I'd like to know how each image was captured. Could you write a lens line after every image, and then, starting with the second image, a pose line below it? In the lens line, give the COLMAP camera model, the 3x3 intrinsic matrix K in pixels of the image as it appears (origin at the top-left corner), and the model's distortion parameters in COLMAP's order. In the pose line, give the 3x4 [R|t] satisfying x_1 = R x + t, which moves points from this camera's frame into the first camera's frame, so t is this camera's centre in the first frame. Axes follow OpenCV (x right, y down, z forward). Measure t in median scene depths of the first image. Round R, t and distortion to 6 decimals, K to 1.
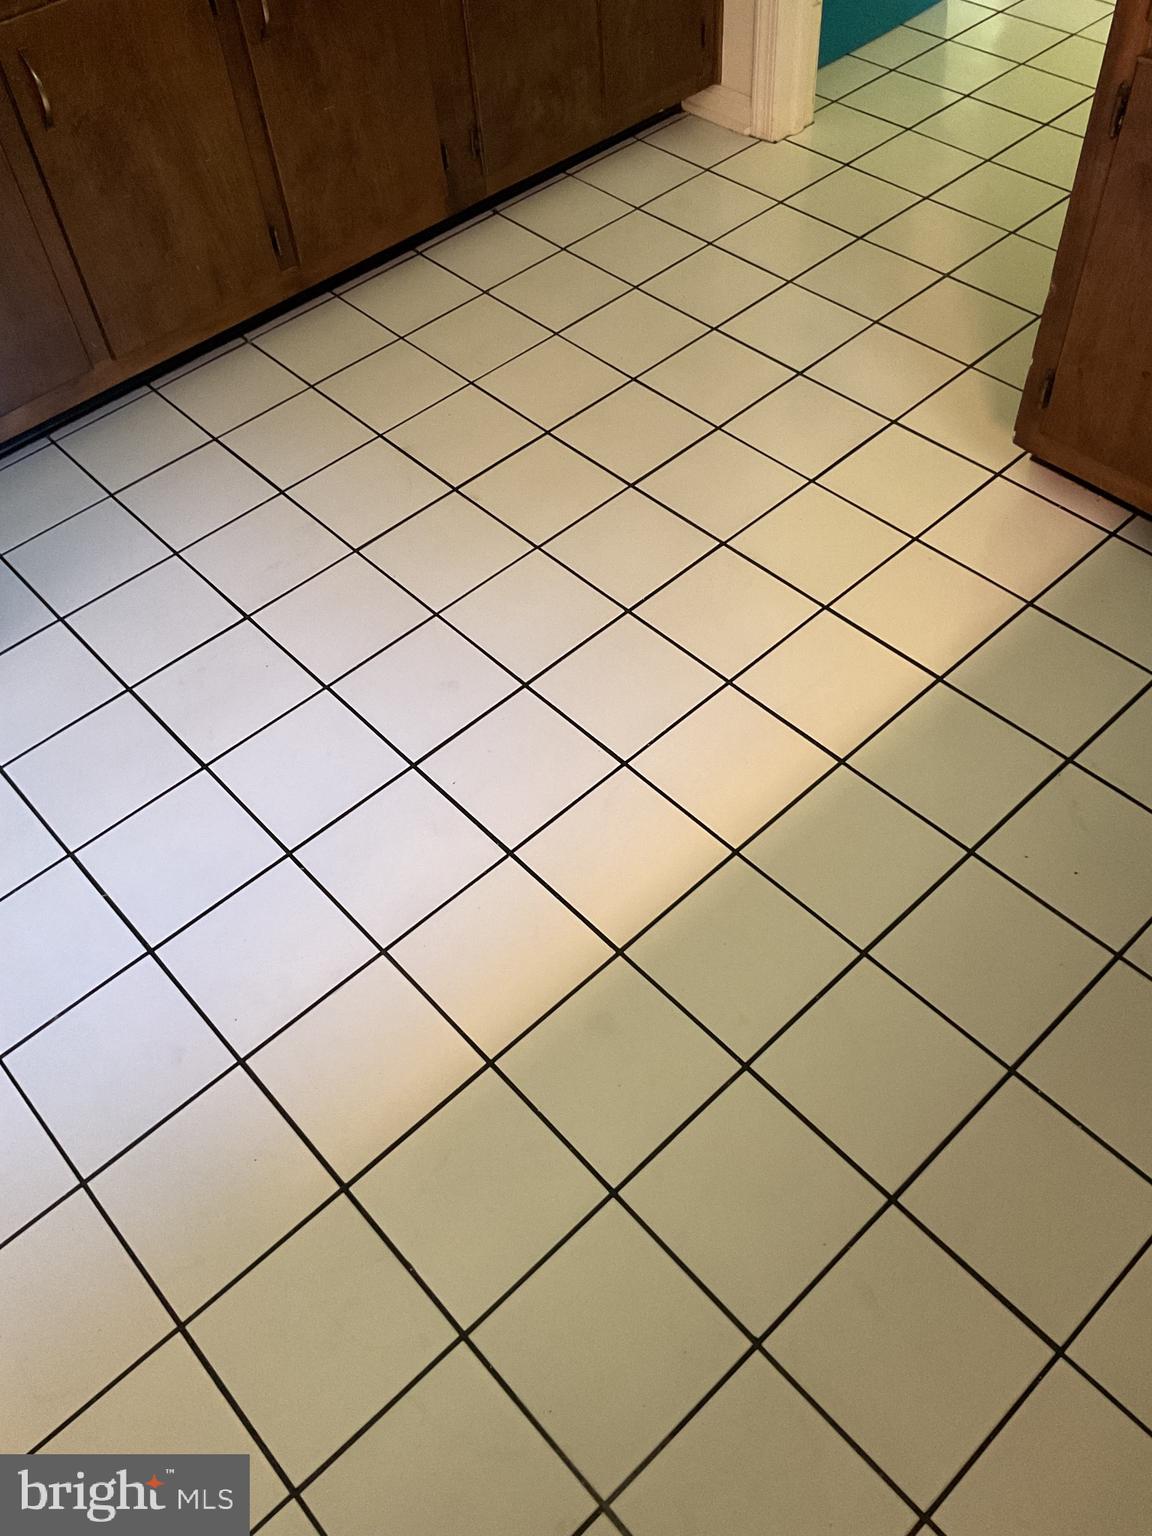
lens RADIAL K [[1284.7, 0, 576.0], [0, 1284.7, 768.0], [0, 0, 1]] dist [0.073346, -0.146667]
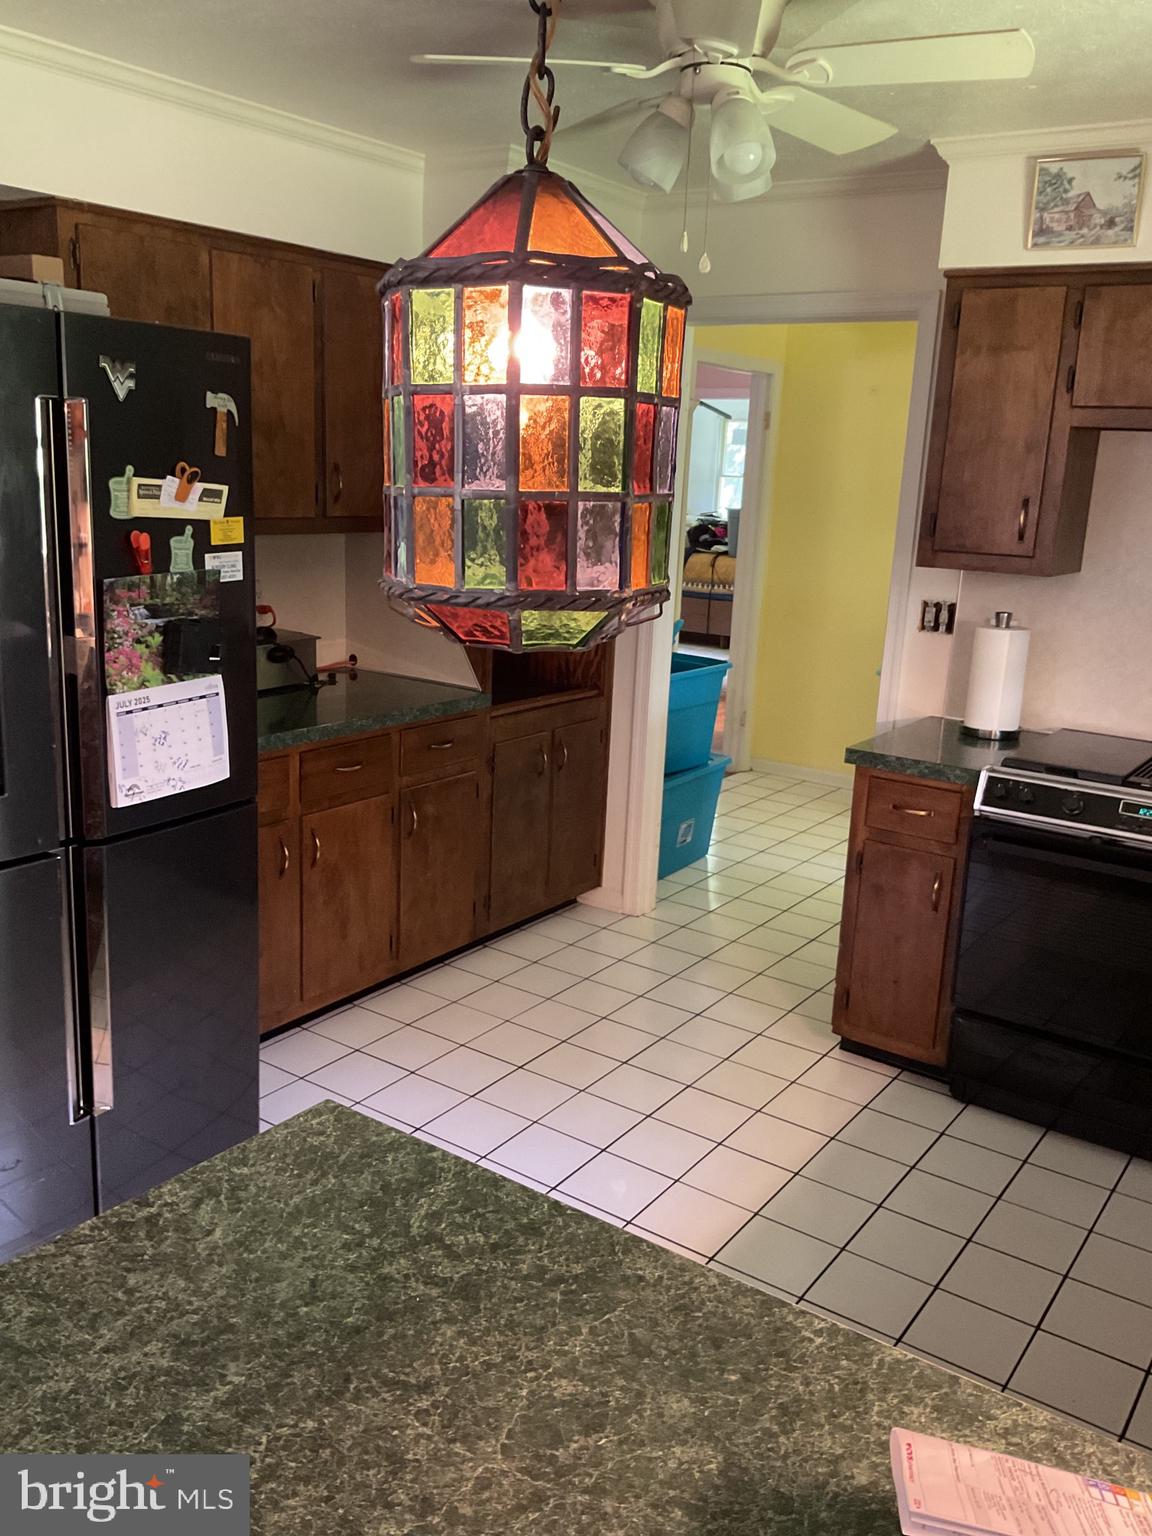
lens RADIAL K [[1284.7, 0, 576.0], [0, 1284.7, 768.0], [0, 0, 1]] dist [0.073346, -0.146667]
pose [[0.970133, 0.051581, 0.237026, -0.381112], [0.103611, 0.795397, -0.597168, 0.412643], [-0.219332, 0.603891, 0.766296, -0.449905]]
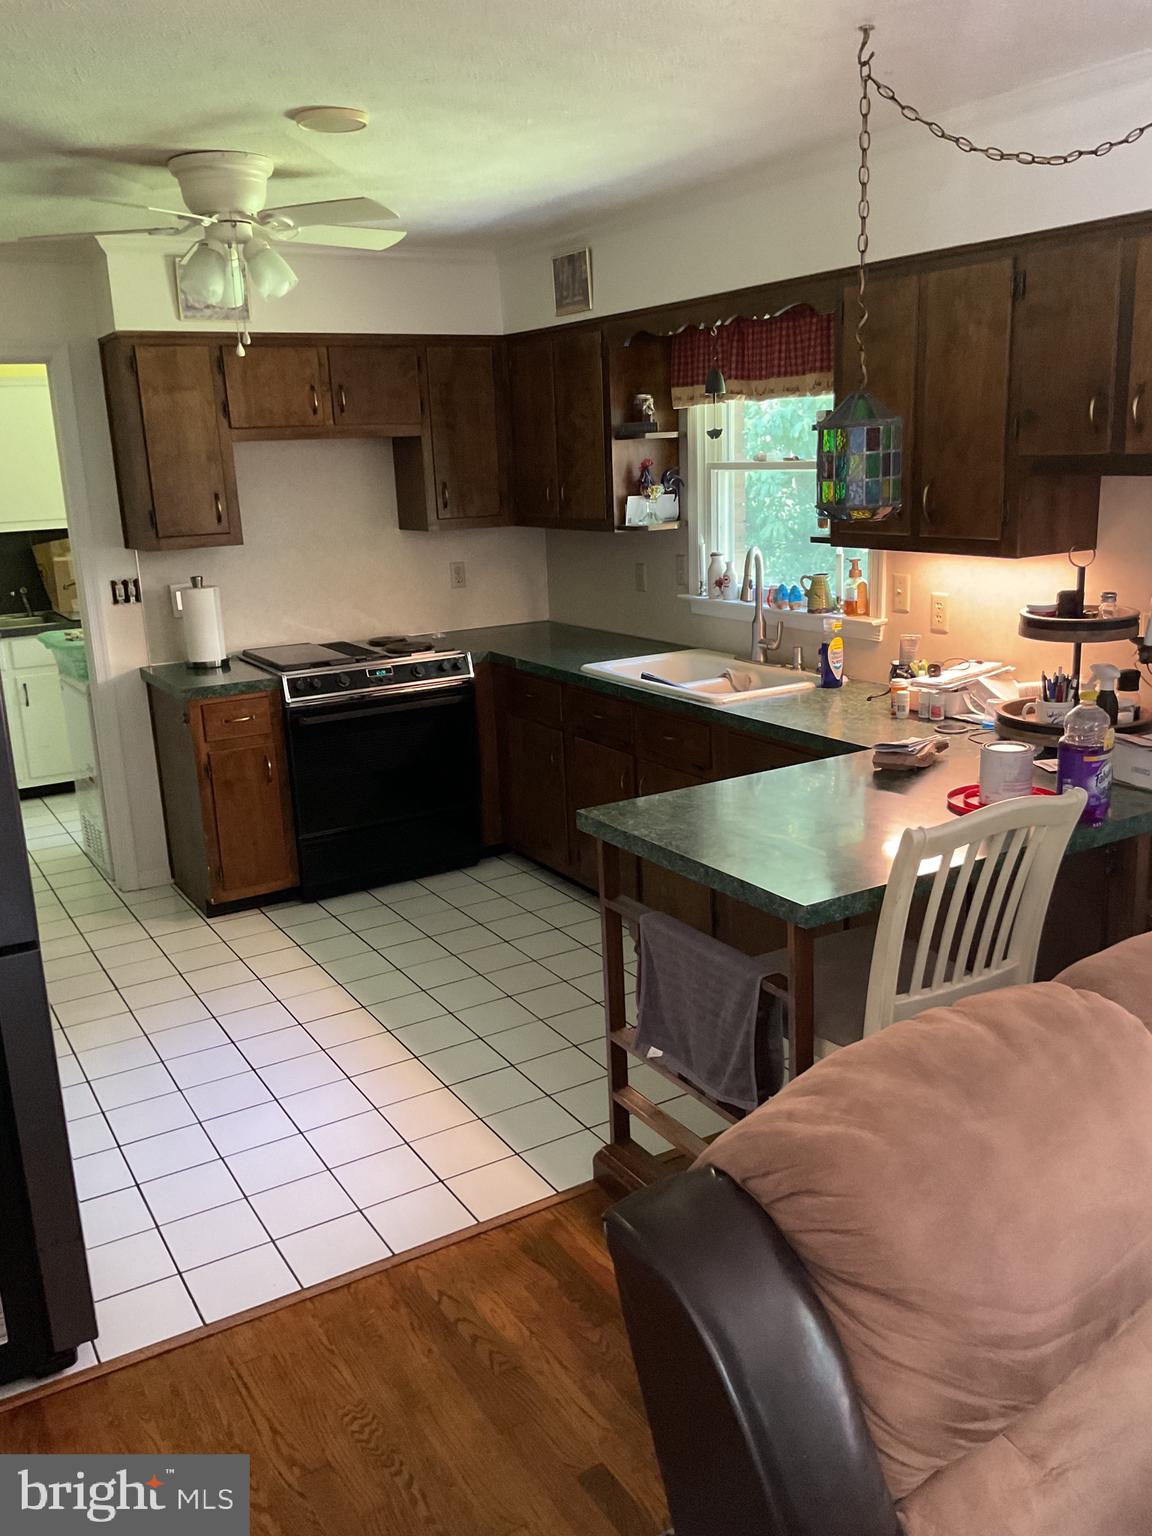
lens RADIAL K [[1284.7, 0, 576.0], [0, 1284.7, 768.0], [0, 0, 1]] dist [0.073346, -0.146667]
pose [[0.203266, -0.187735, 0.960957, -1.474365], [0.777440, 0.627564, -0.041845, 0.182255], [-0.595206, 0.755592, 0.273515, -0.219880]]
